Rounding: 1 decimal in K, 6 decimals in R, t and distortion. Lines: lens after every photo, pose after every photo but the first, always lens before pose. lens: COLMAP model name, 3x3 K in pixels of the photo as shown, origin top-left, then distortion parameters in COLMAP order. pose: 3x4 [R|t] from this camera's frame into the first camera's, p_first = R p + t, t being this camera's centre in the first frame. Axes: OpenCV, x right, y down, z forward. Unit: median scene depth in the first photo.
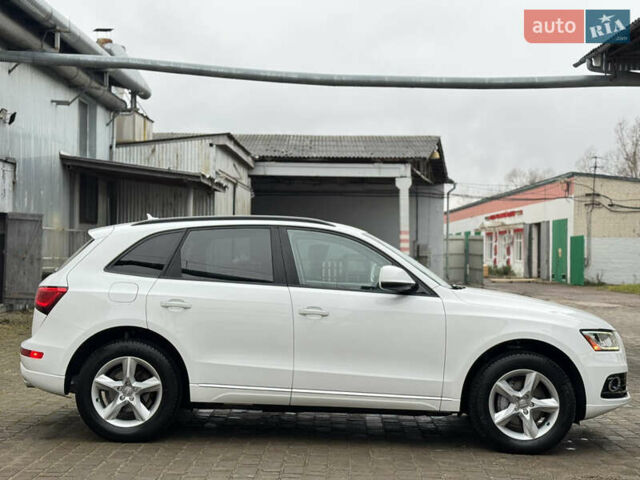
lens RADIAL K [[890.4, 0, 330.6], [0, 890.4, 239.5], [0, 0, 1]] dist [0.113087, -0.040370]
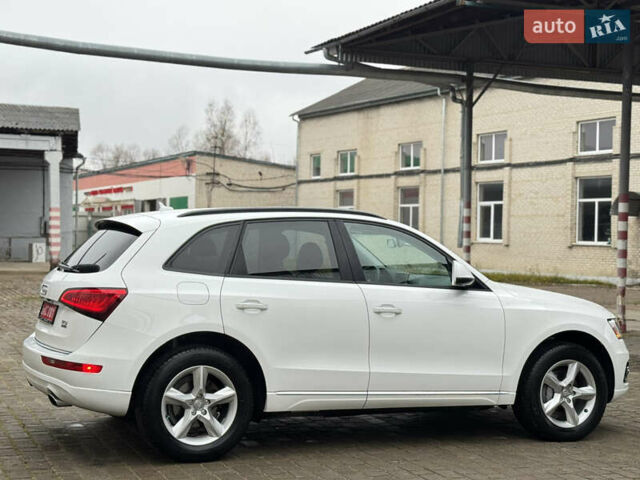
lens RADIAL K [[890.4, 0, 330.6], [0, 890.4, 239.5], [0, 0, 1]] dist [0.113087, -0.040370]
pose [[0.937967, 0.000351, 0.346723, -0.403029], [-0.008977, 0.999689, 0.023272, -0.015669], [-0.346607, -0.024941, 0.937679, 0.126323]]
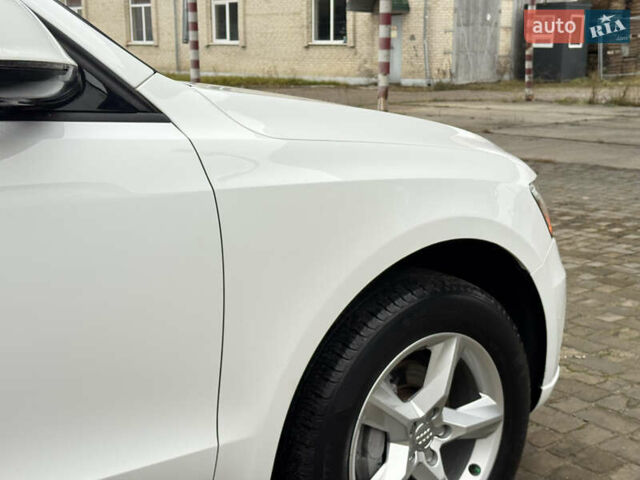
lens RADIAL K [[881.2, 0, 320.0], [0, 881.2, 240.0], [0, 0, 1]] dist [0.097585, -0.026332]
pose [[0.806453, -0.141312, 0.574164, 0.011049], [0.000313, 0.971125, 0.238572, 0.038895], [-0.591298, -0.192218, 0.783211, 0.790924]]
